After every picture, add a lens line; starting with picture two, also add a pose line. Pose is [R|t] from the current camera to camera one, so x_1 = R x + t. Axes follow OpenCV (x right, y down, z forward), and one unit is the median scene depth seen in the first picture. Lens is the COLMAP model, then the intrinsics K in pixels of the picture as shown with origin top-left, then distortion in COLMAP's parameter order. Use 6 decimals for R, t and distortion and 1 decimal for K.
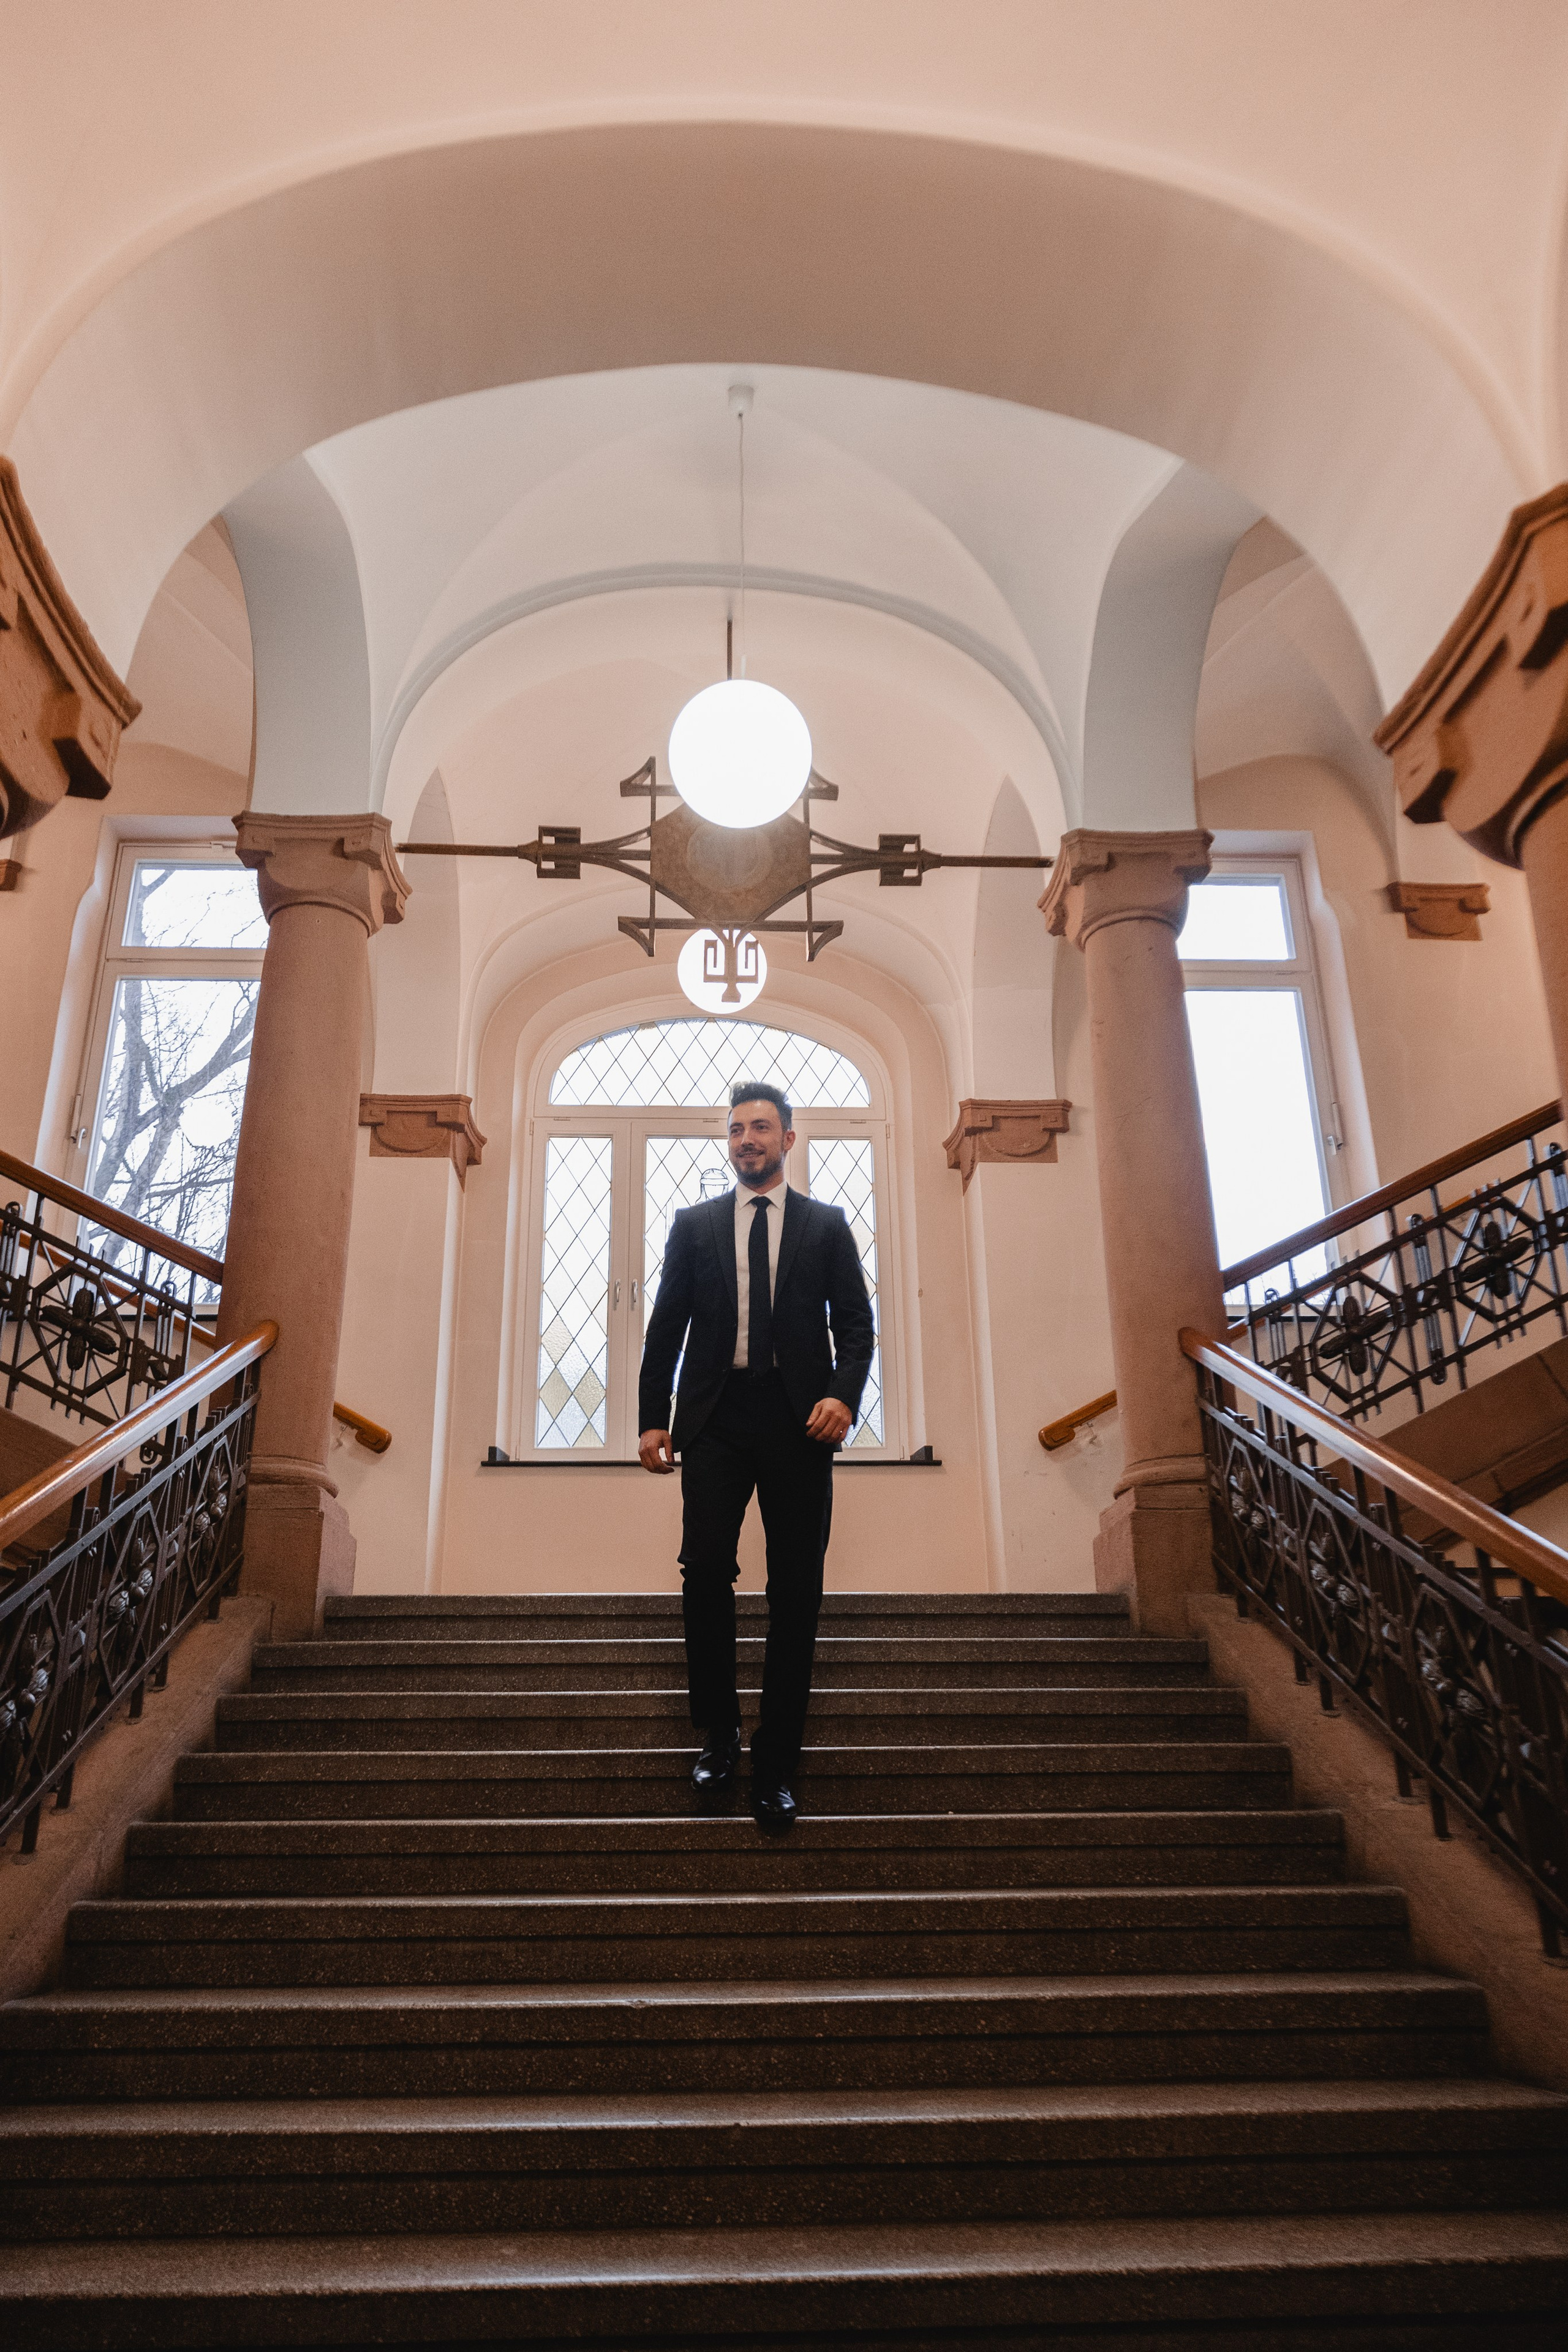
lens RADIAL K [[1618.0, 0, 771.2], [0, 1618.0, 1193.5], [0, 0, 1]] dist [0.004946, 0.000674]
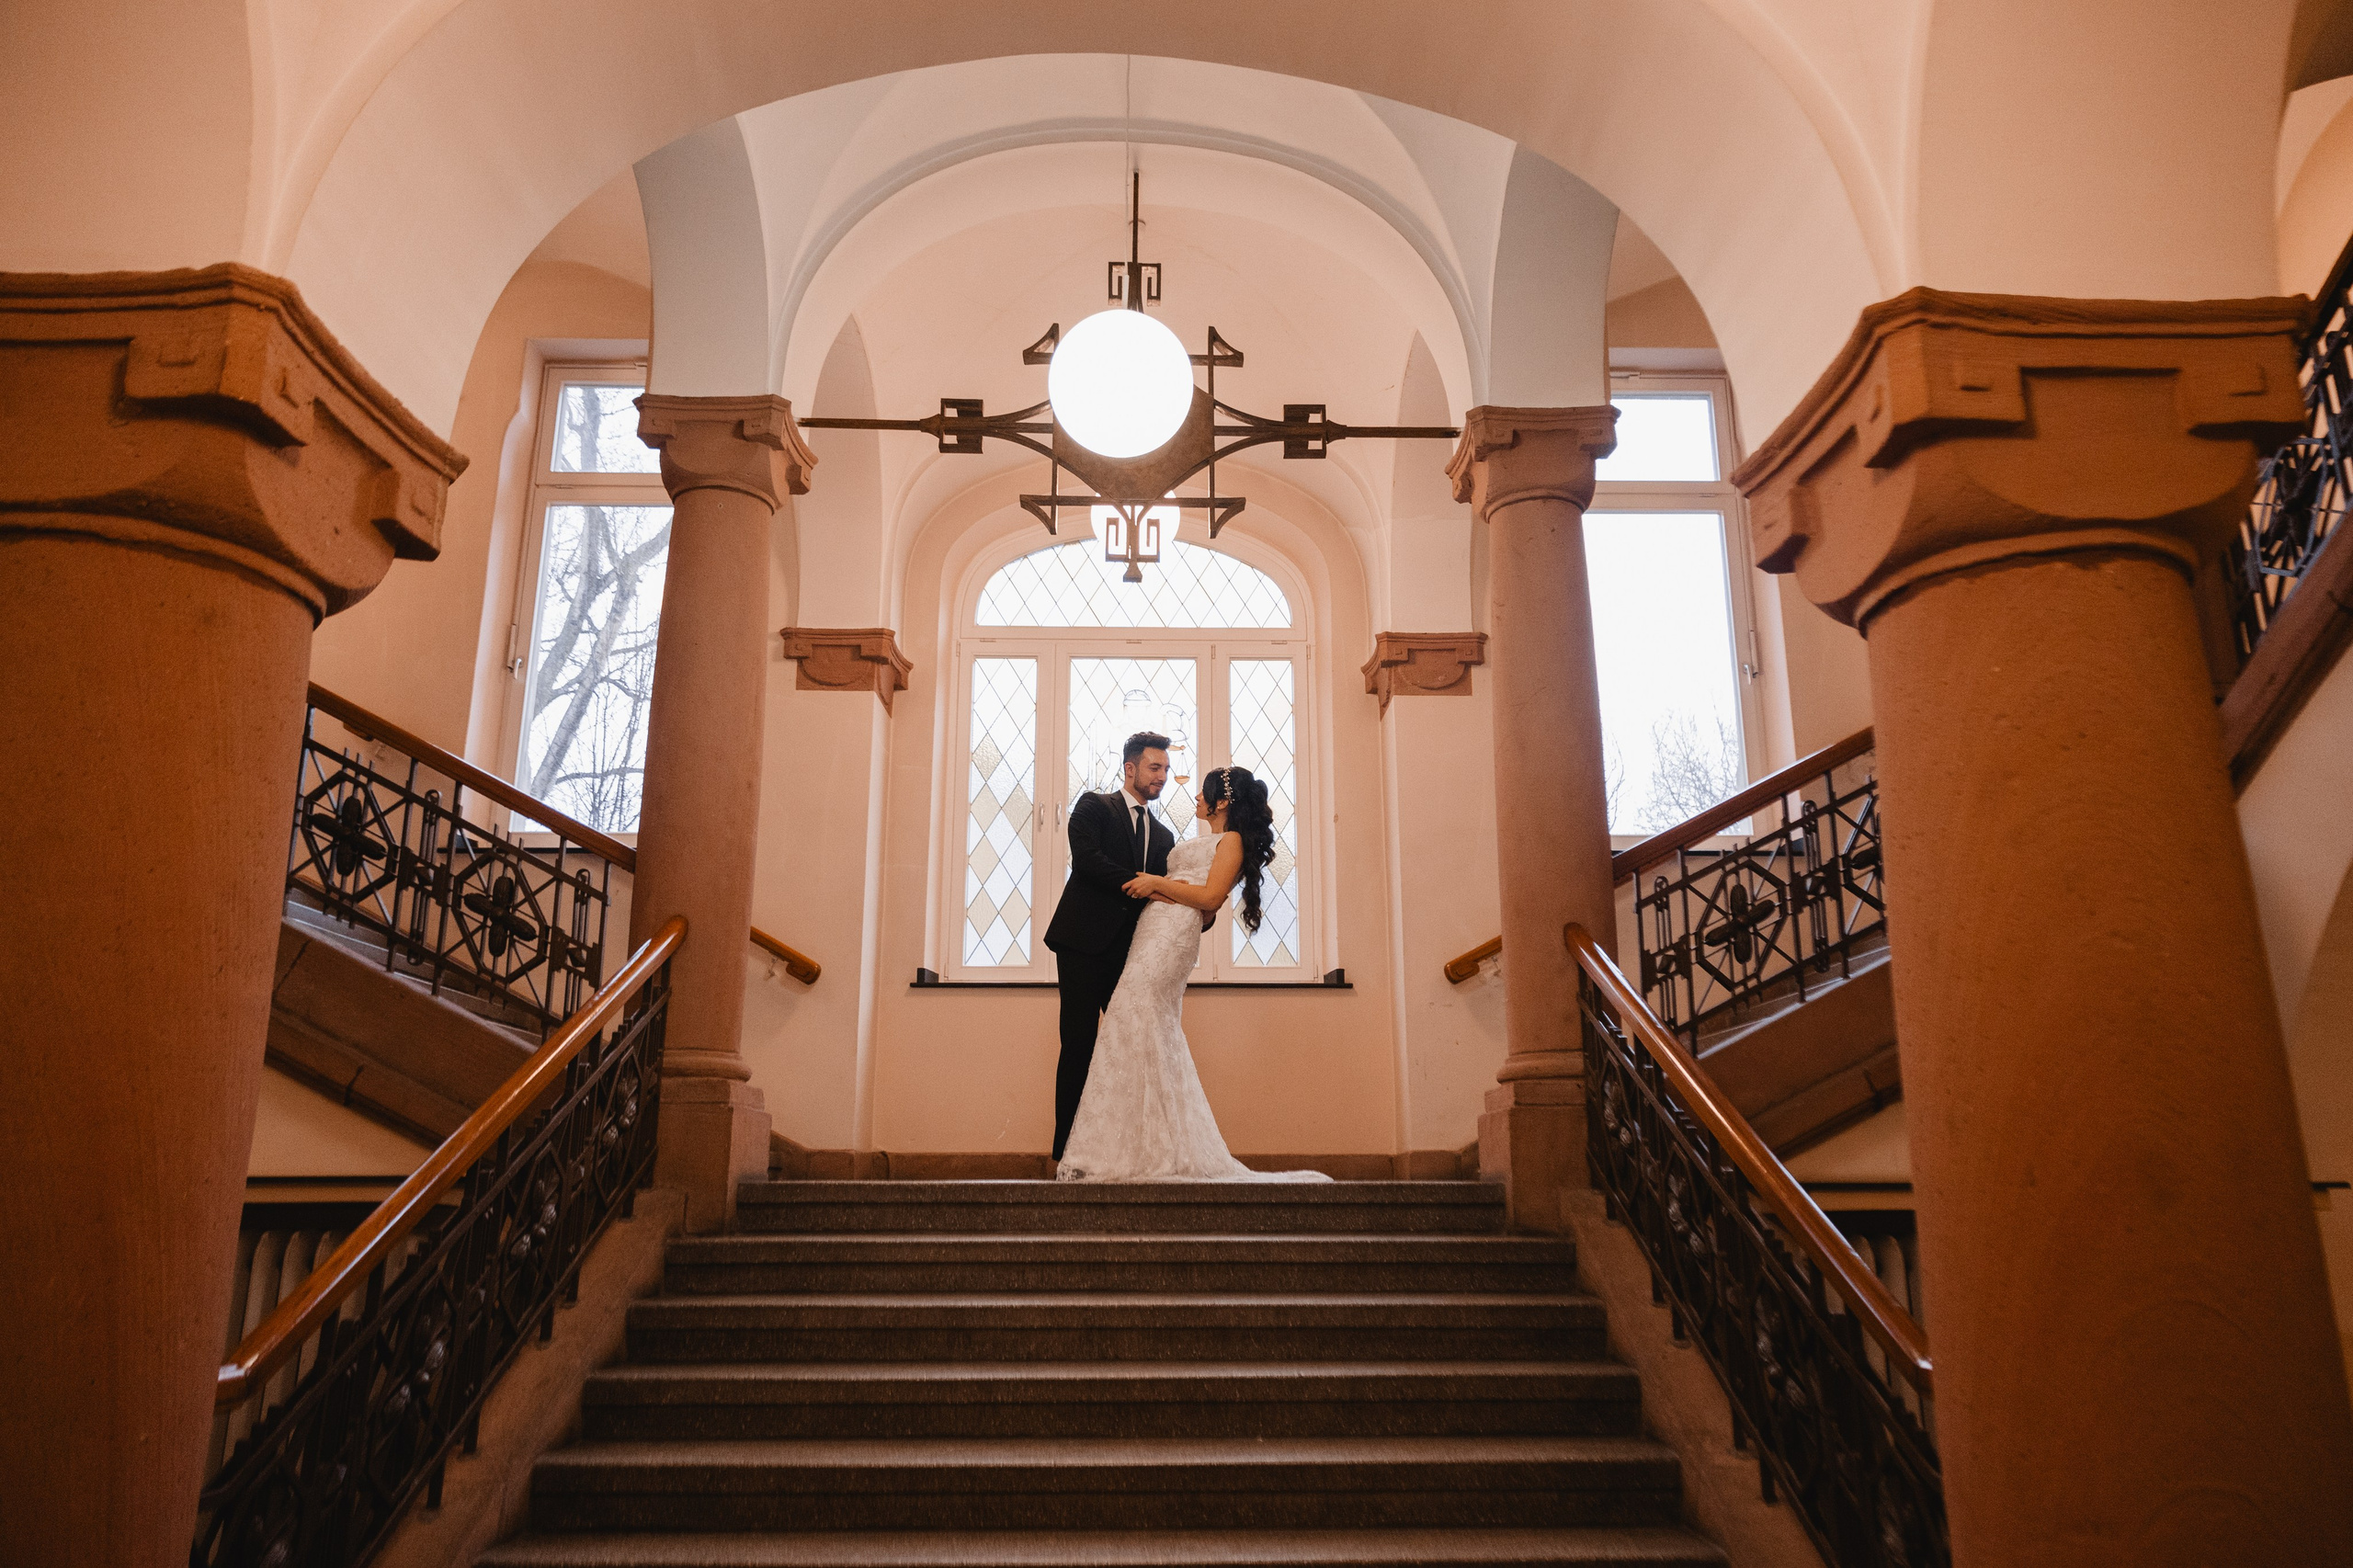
lens RADIAL K [[1567.8, 0, 1198.6], [0, 1567.8, 774.0], [0, 0, 1]] dist [0.001496, 0.004615]
pose [[0.999705, 0.004352, -0.023877, 0.045450], [-0.001580, 0.993375, 0.114907, -0.127461], [0.024219, -0.114835, 0.993089, 0.023734]]
